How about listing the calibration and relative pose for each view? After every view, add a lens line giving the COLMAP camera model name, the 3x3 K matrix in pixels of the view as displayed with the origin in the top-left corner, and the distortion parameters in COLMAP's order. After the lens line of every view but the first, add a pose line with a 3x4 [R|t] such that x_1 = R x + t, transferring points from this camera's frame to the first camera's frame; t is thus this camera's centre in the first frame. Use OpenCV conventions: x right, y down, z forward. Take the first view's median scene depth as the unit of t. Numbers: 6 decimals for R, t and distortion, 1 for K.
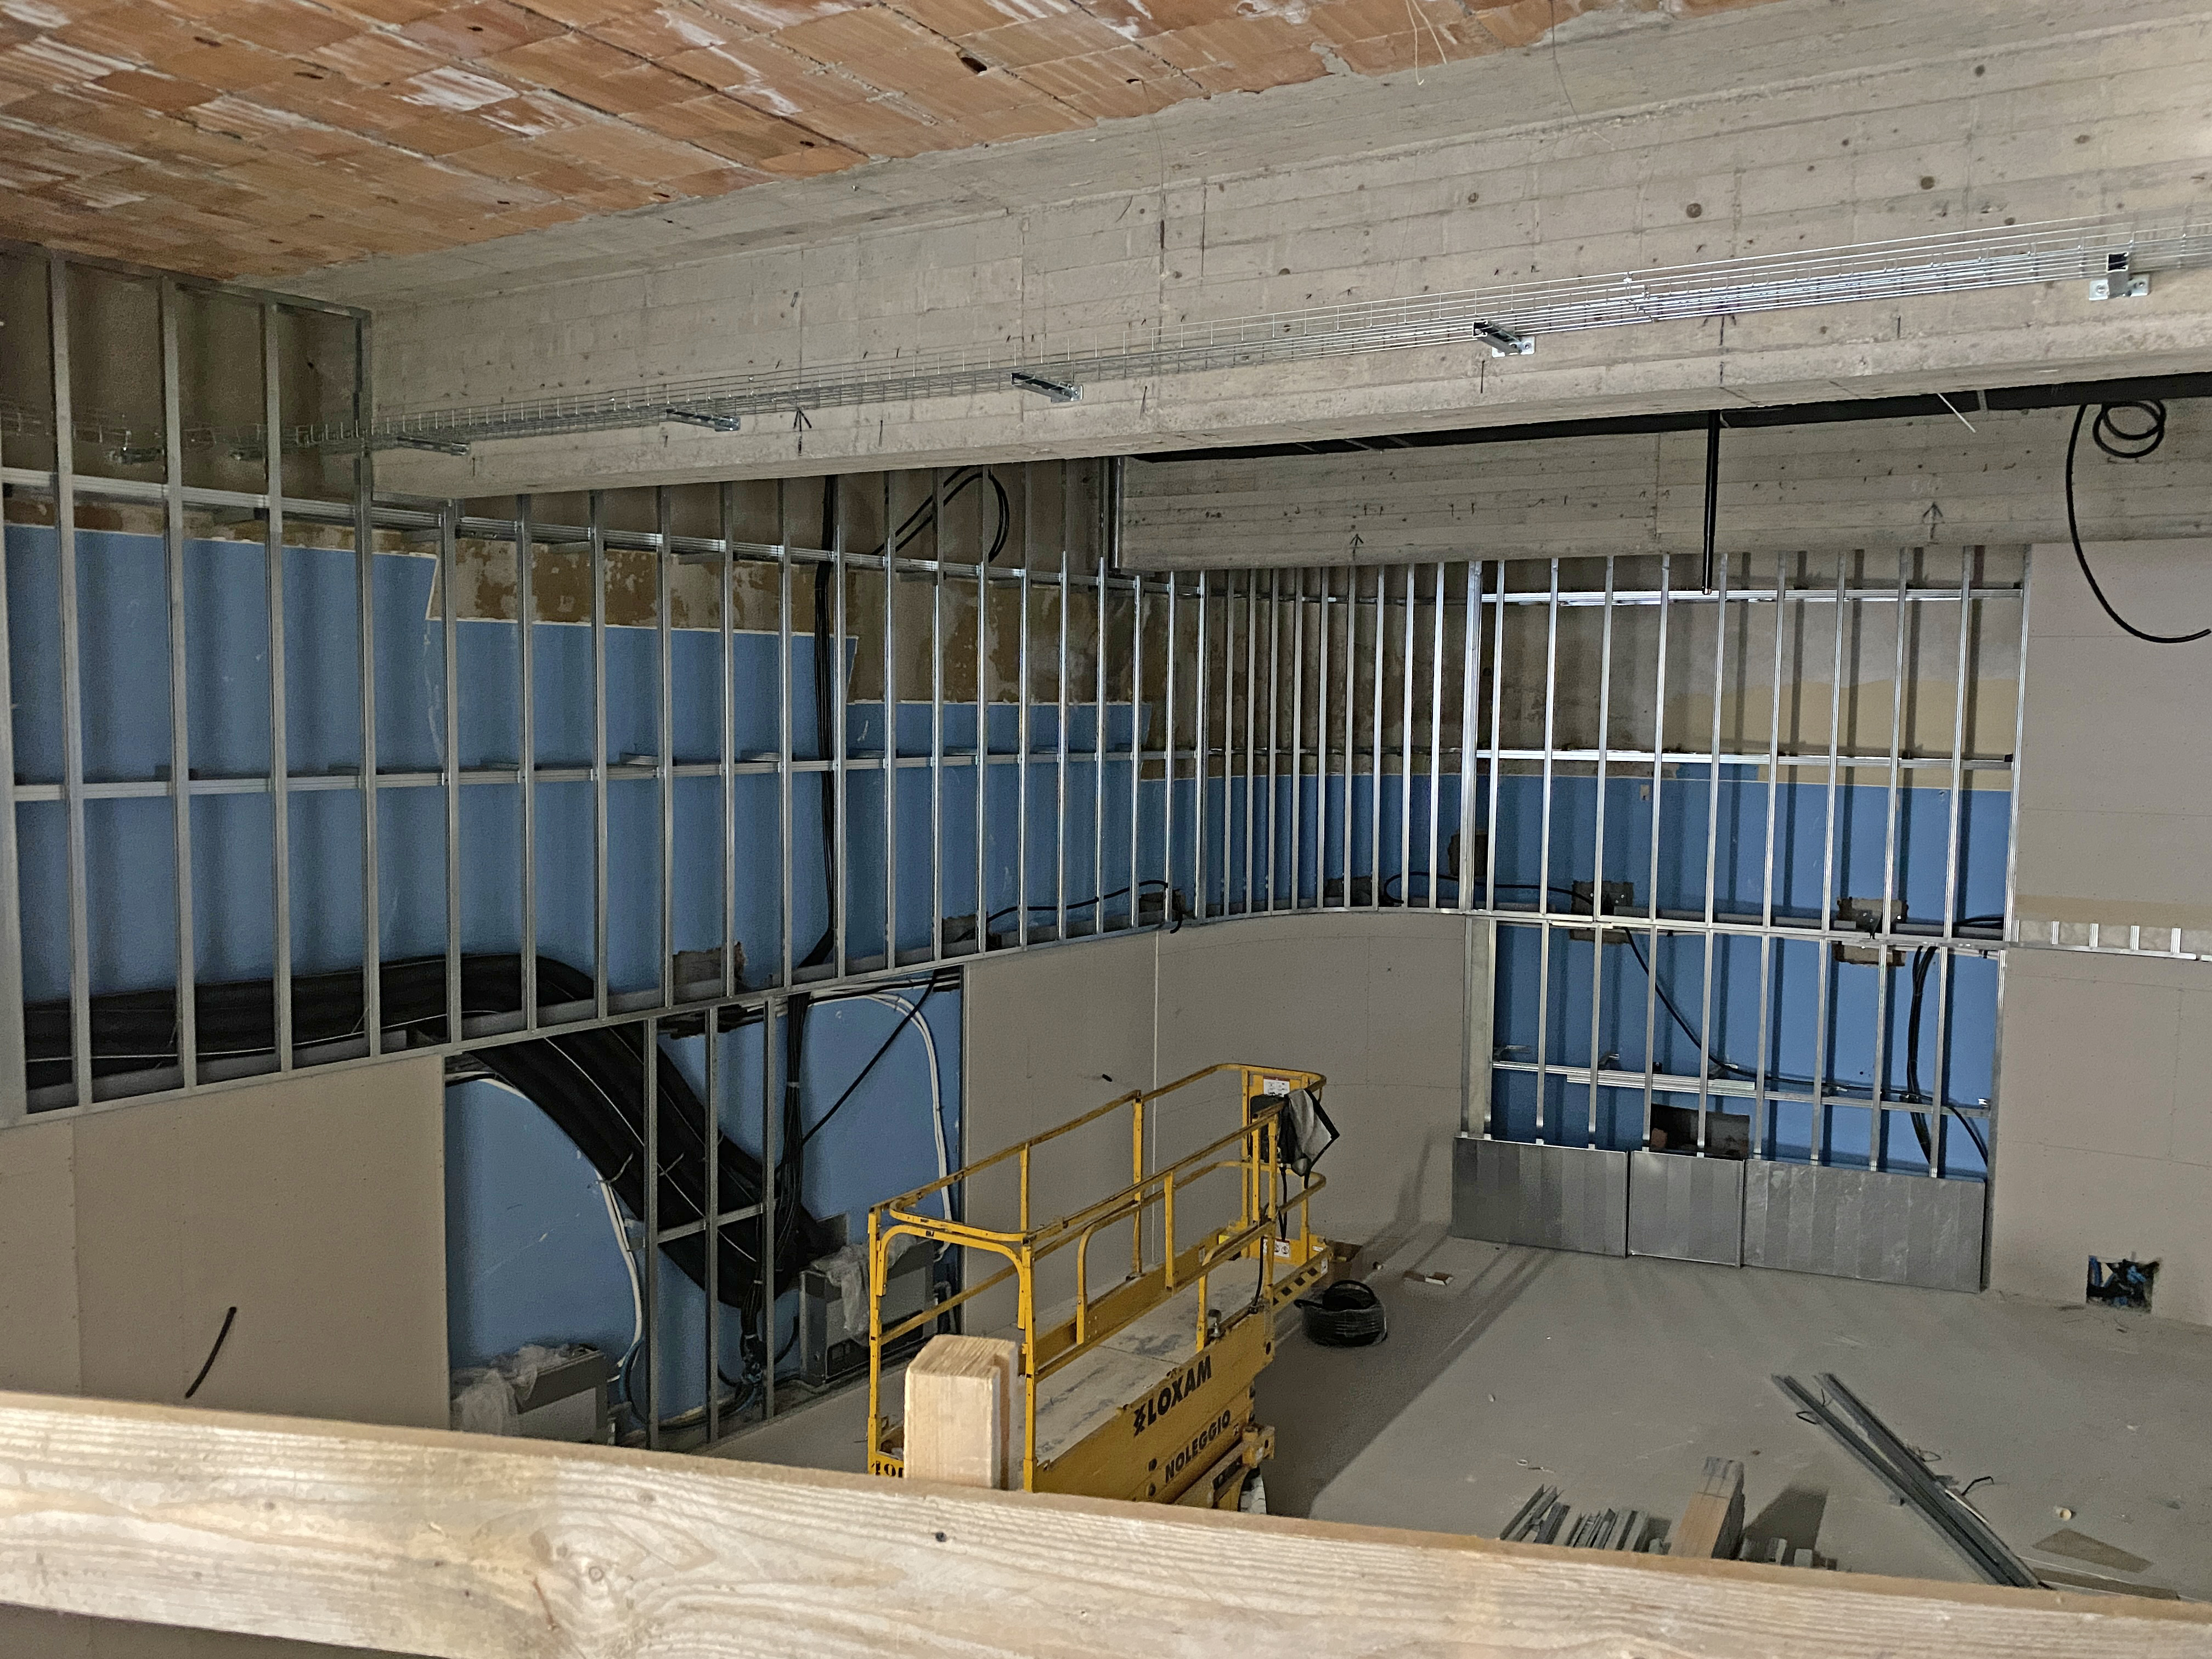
lens RADIAL K [[1708.1, 0, 1100.8], [0, 1708.1, 811.9], [0, 0, 1]] dist [0.033797, -0.009973]
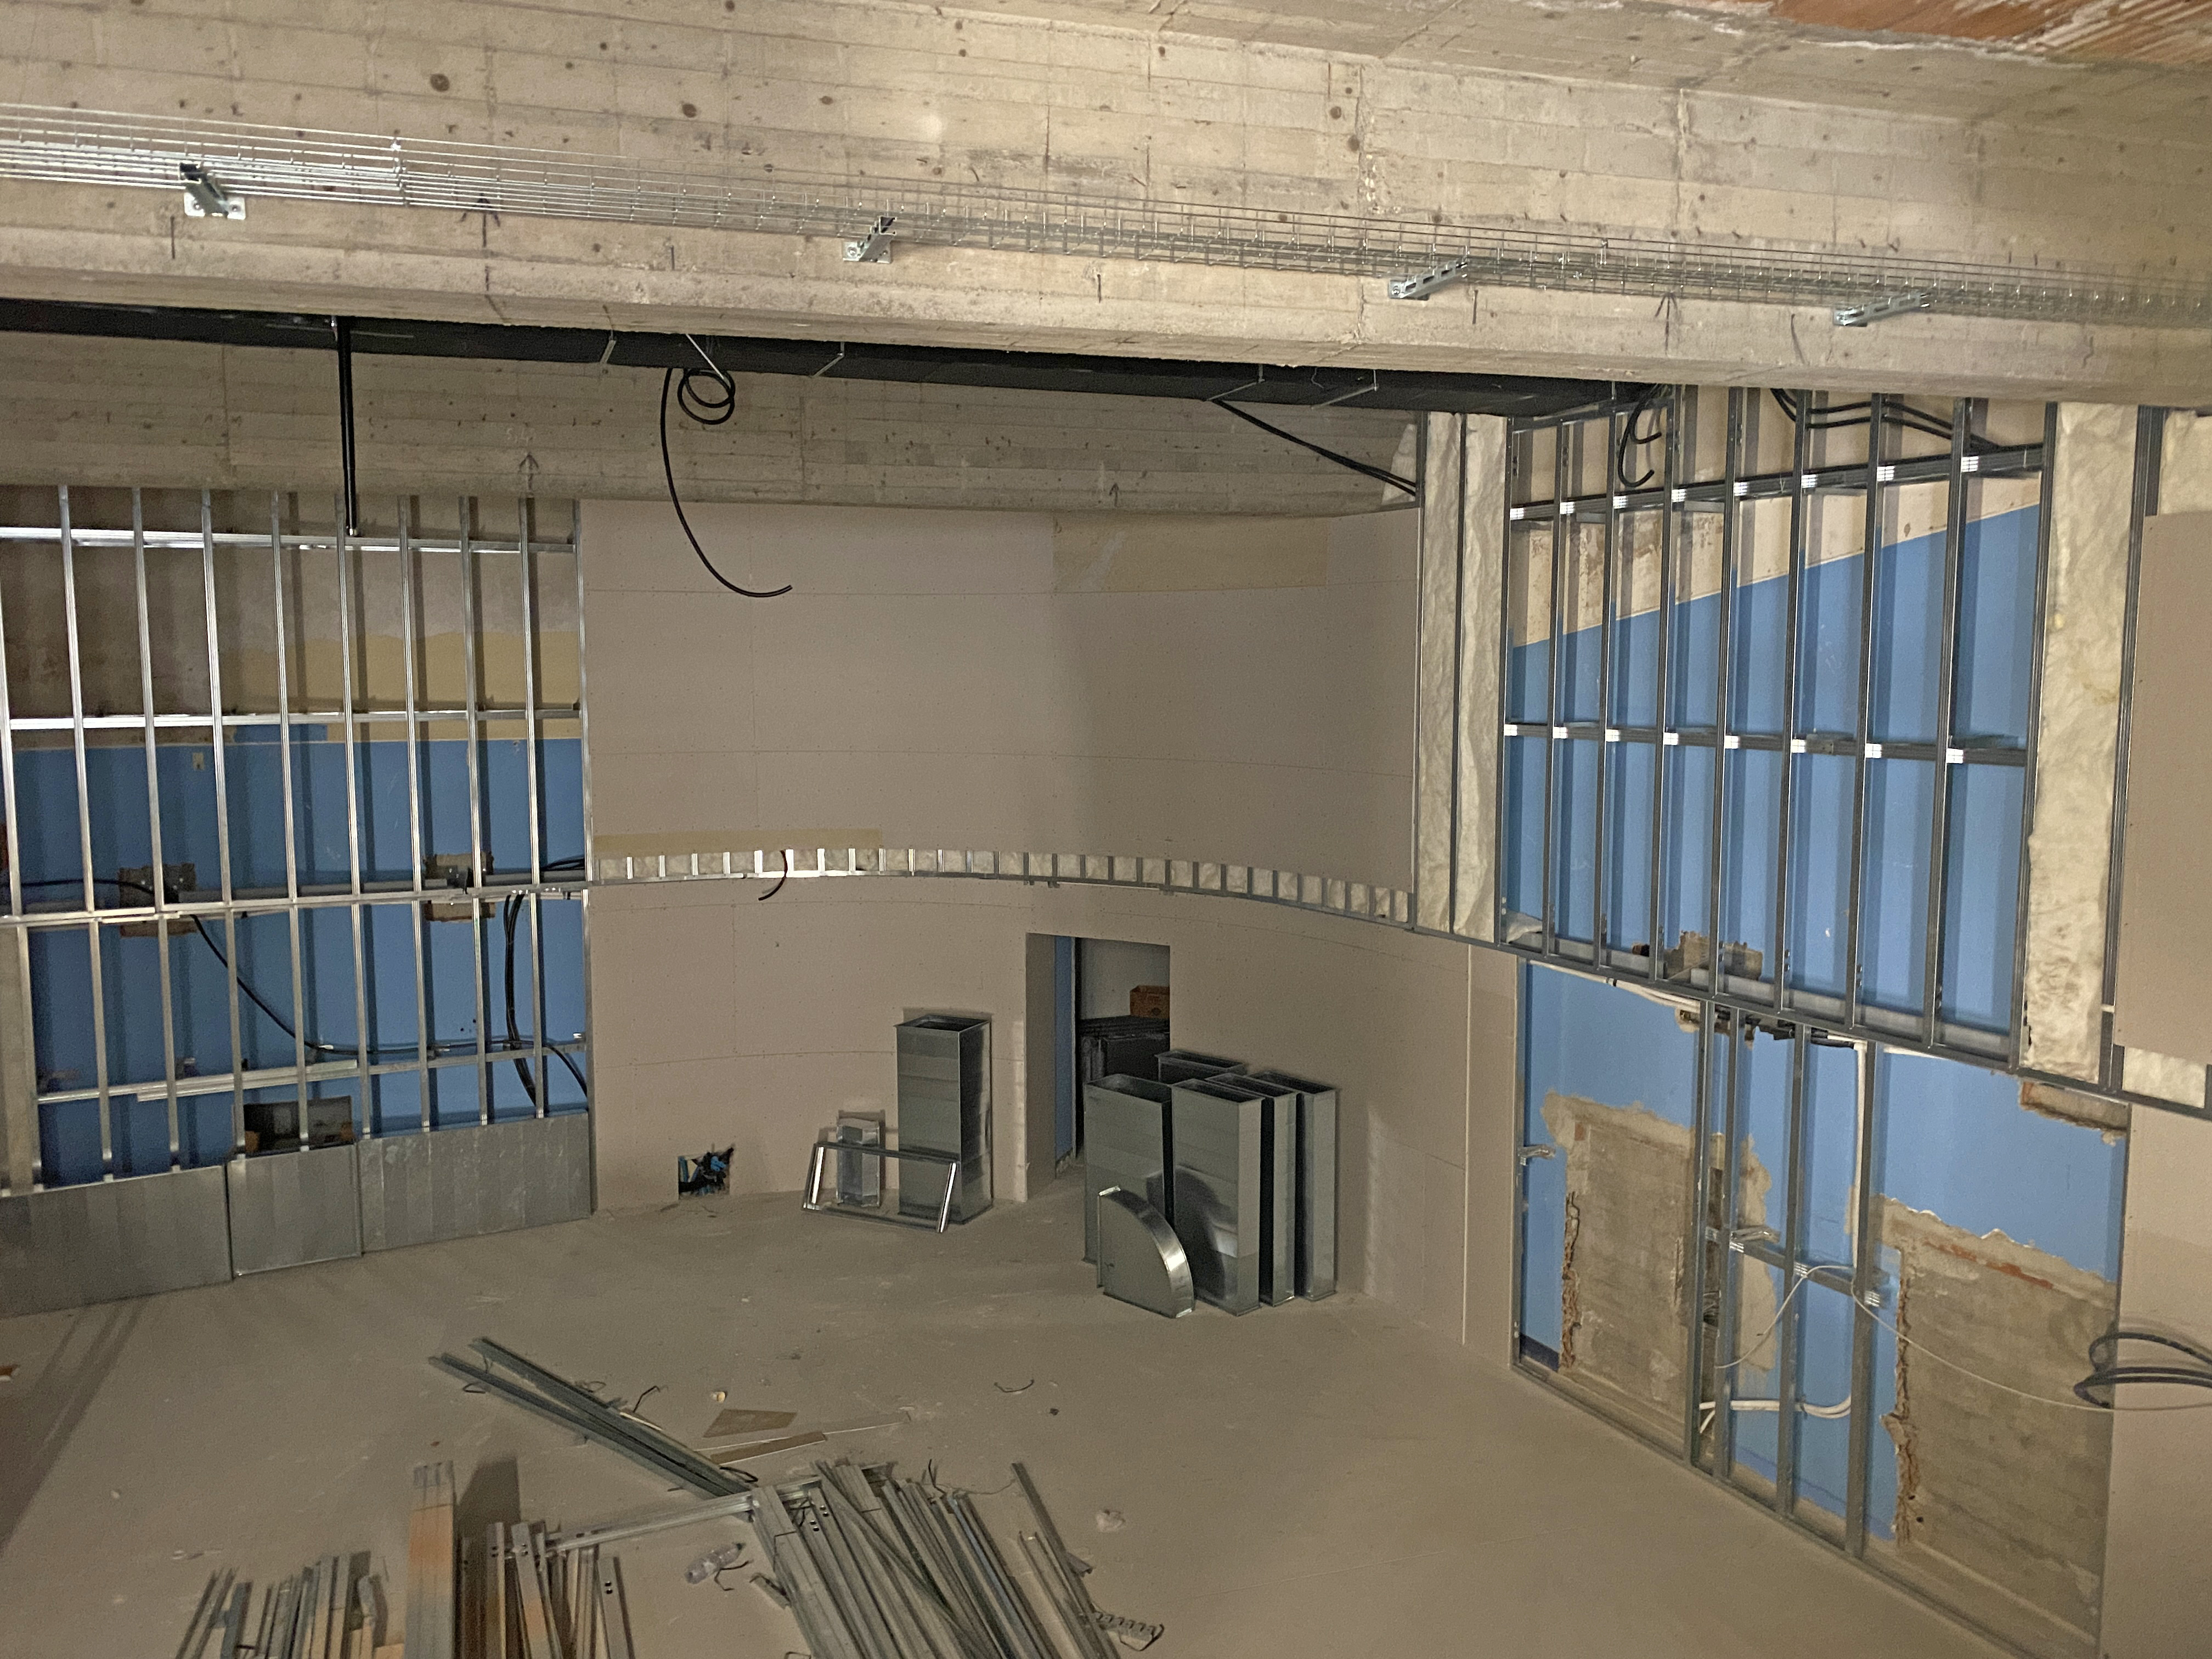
lens RADIAL K [[1713.5, 0, 1105.1], [0, 1713.5, 821.2], [0, 0, 1]] dist [0.002101, 0.014628]
pose [[0.661925, -0.087931, 0.744394, -0.088784], [0.064159, 0.996097, 0.060612, -0.009728], [-0.746819, 0.007639, 0.664983, 0.150067]]
